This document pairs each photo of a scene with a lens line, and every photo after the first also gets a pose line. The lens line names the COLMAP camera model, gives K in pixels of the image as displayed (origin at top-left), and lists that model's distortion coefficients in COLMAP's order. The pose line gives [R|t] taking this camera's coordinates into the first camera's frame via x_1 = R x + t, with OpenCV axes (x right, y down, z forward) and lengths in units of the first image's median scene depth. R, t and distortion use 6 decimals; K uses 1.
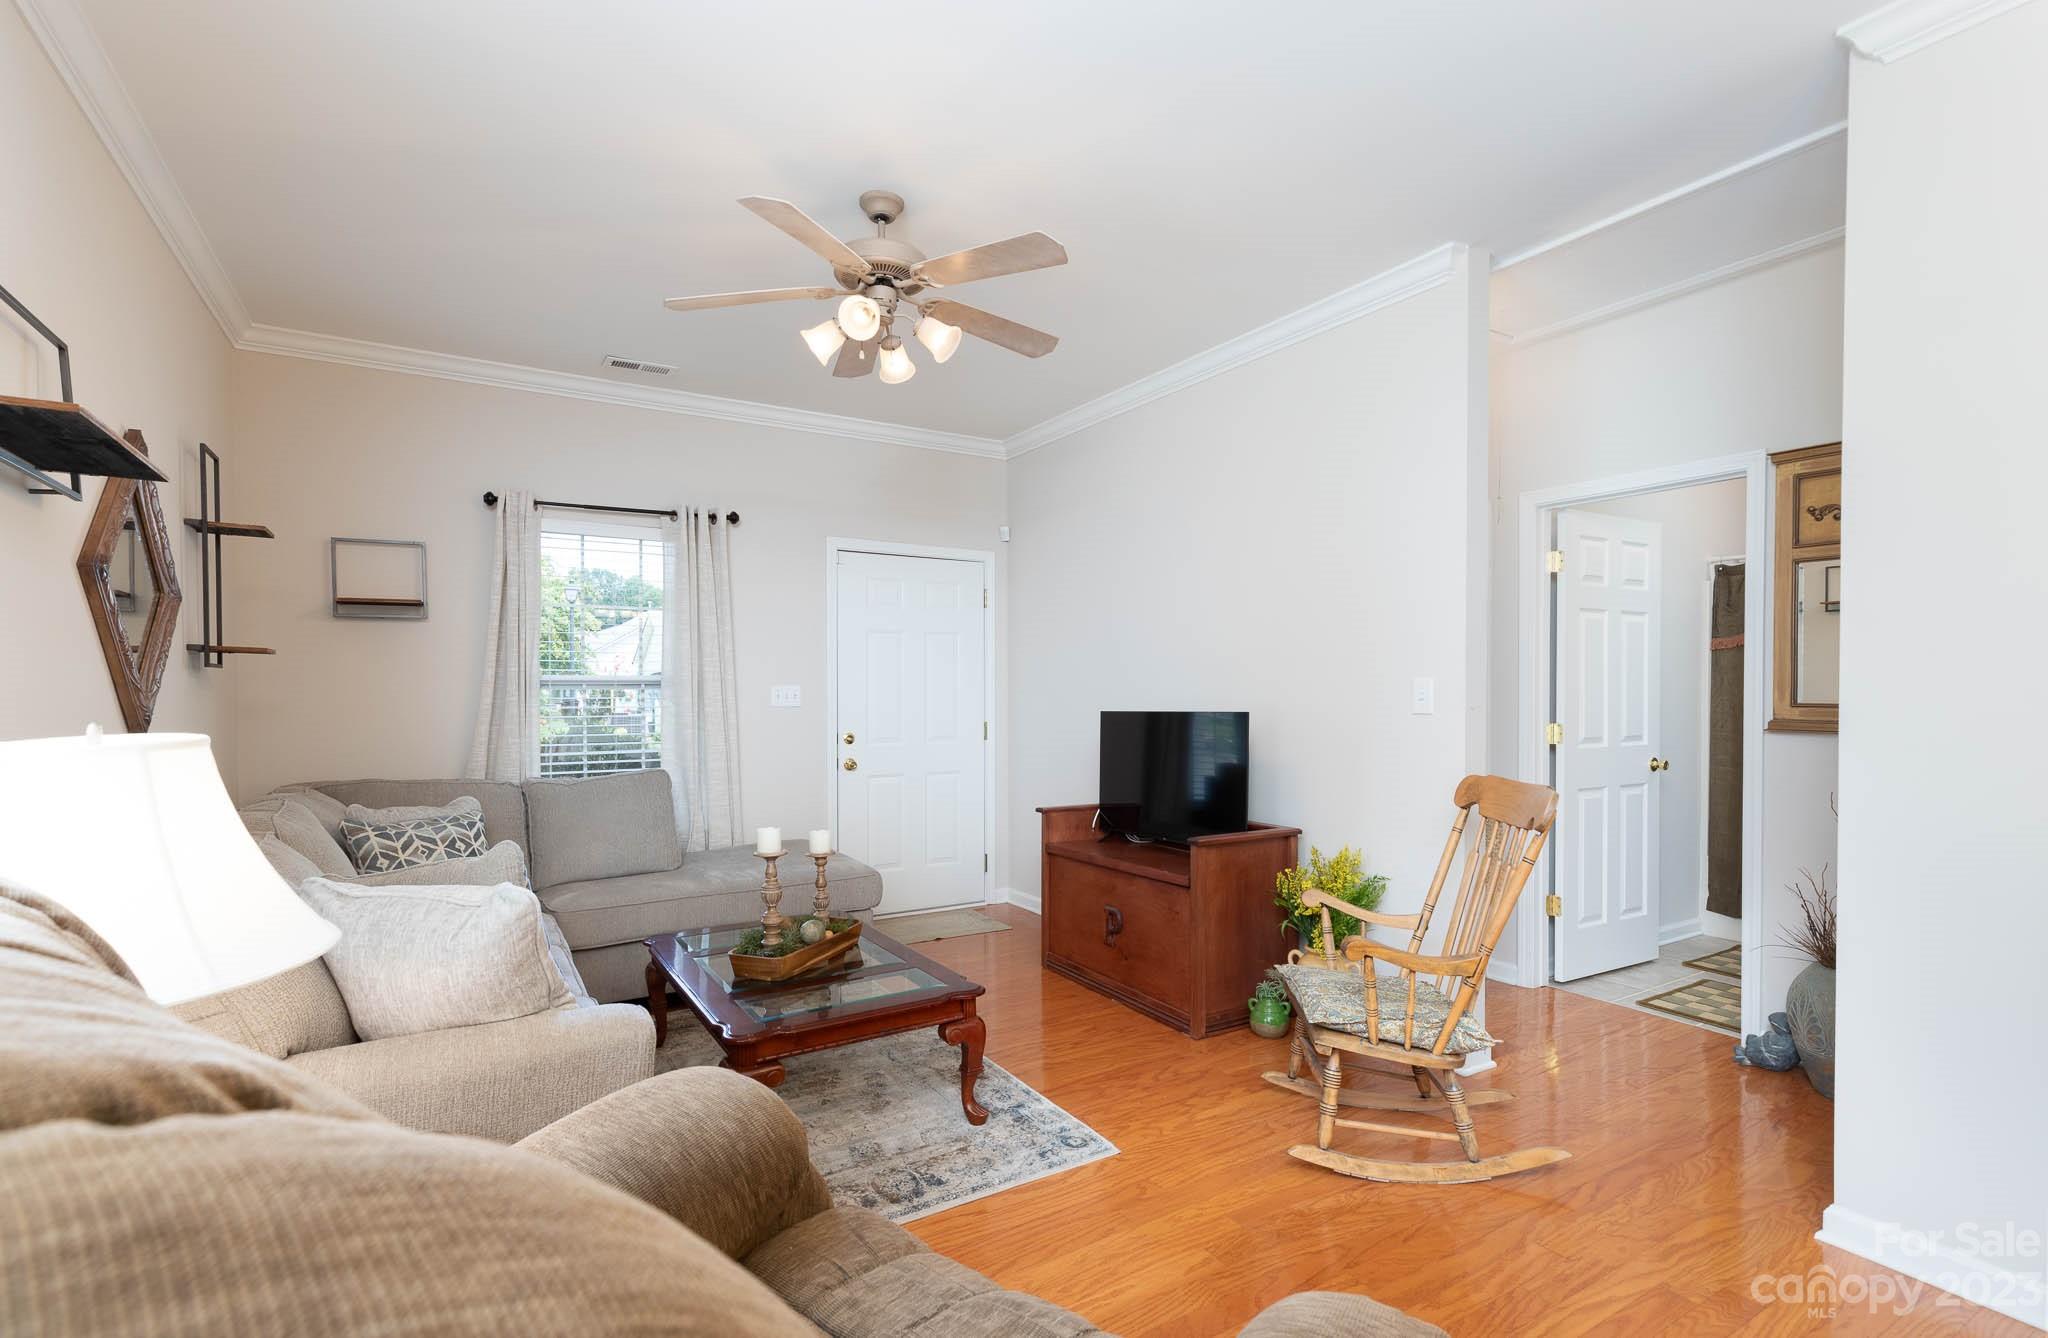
lens RADIAL K [[948.9, 0, 1024.8], [0, 948.9, 698.8], [0, 0, 1]] dist [0.005543, 0.000064]
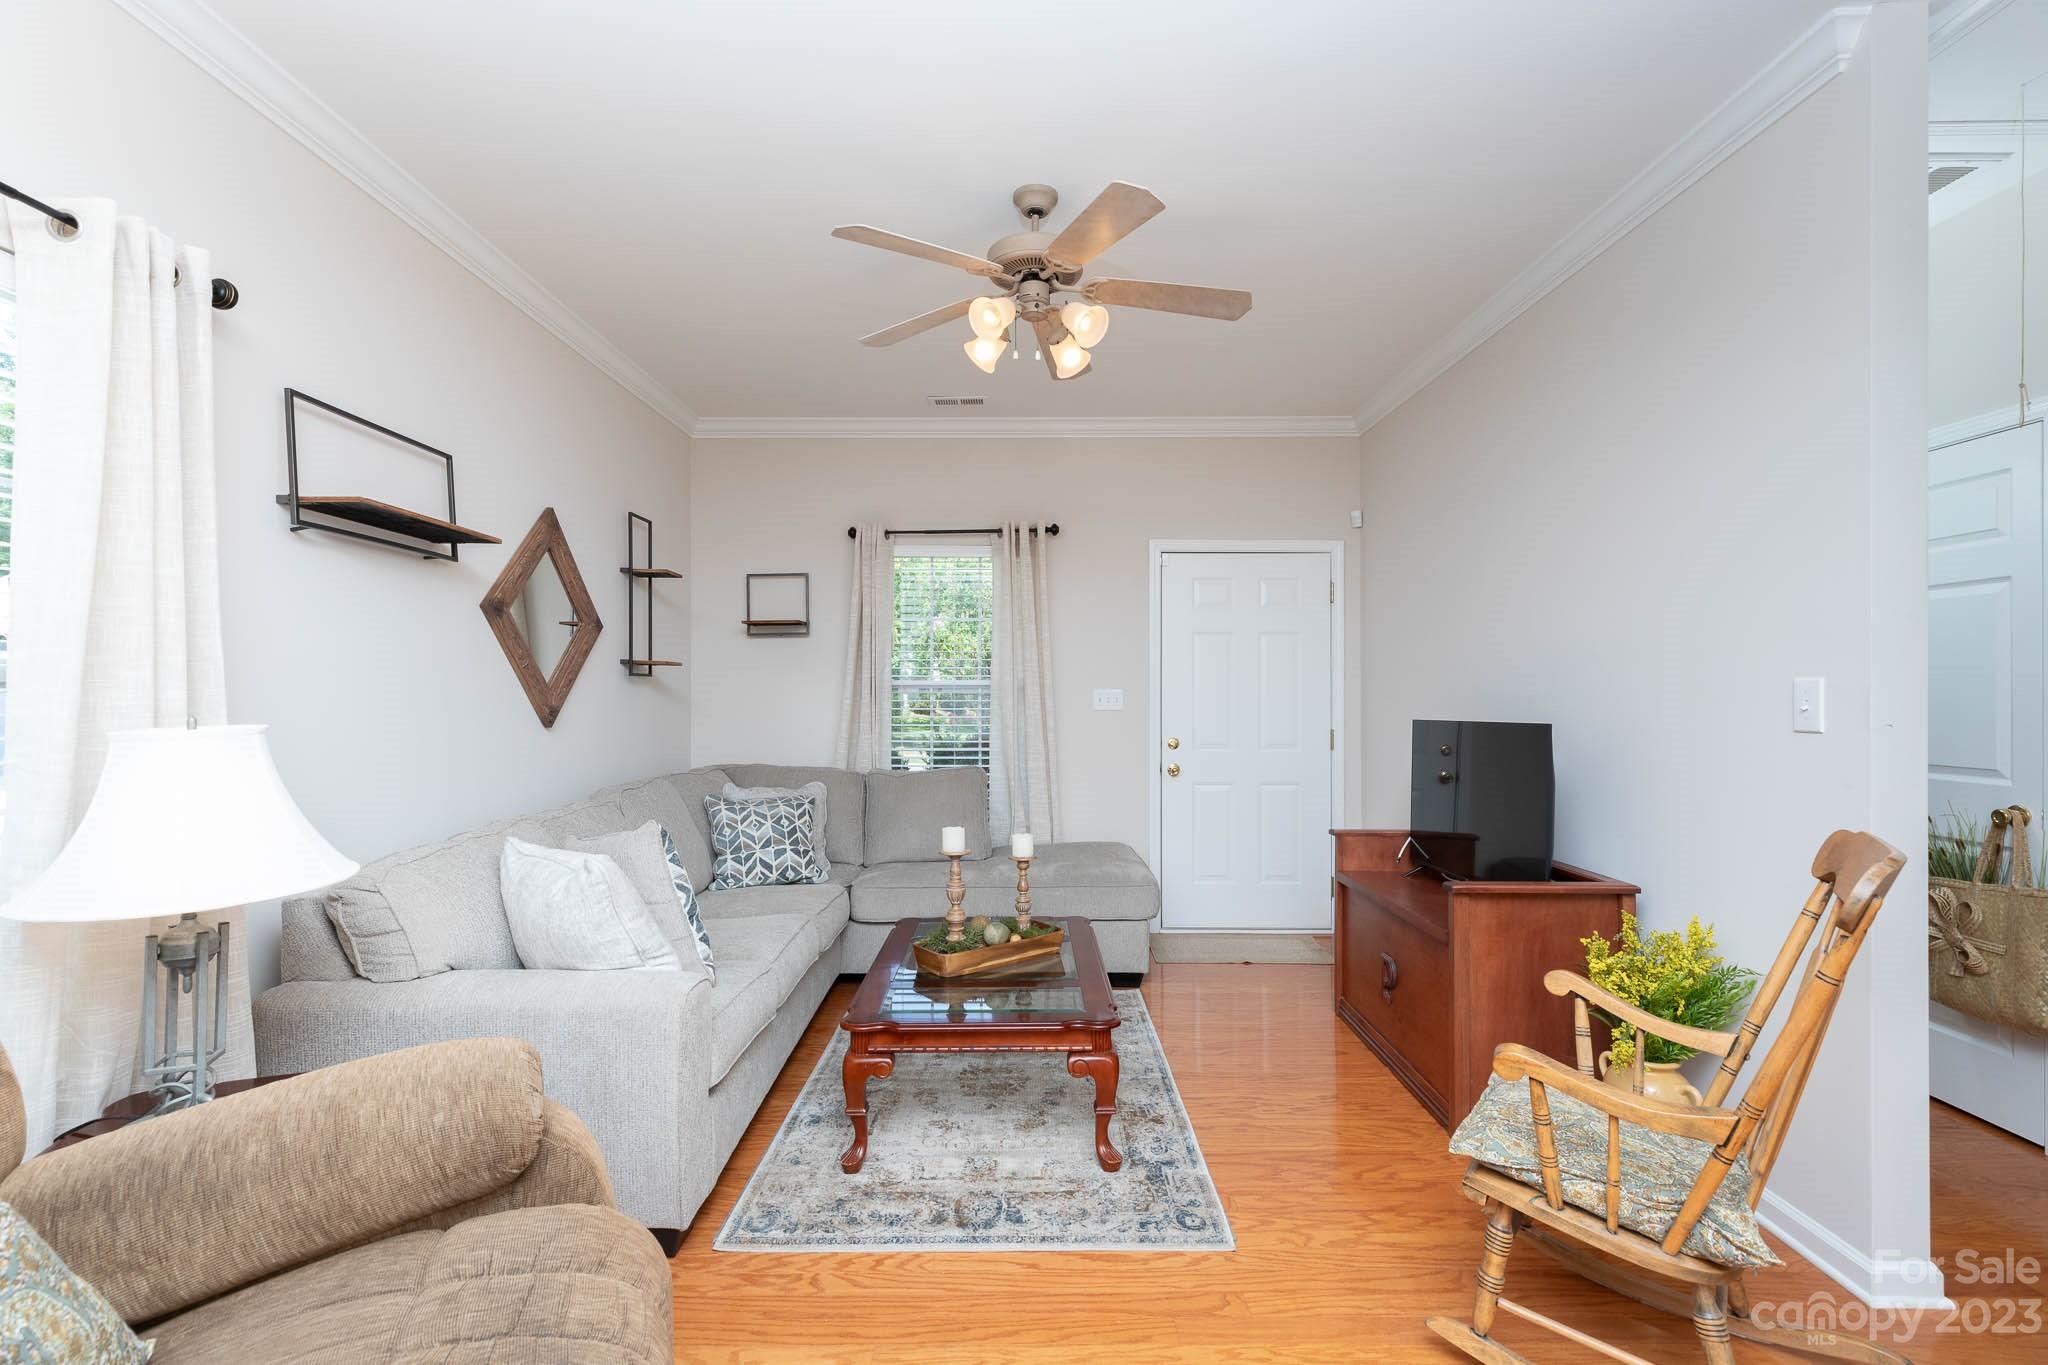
lens RADIAL K [[930.3, 0, 1017.7], [0, 930.3, 685.5], [0, 0, 1]] dist [0.004157, 0.000887]
pose [[0.850719, -0.002421, -0.525615, 0.294286], [-0.006951, 0.999850, -0.015857, -0.002458], [0.525575, 0.017143, 0.850575, 0.157103]]
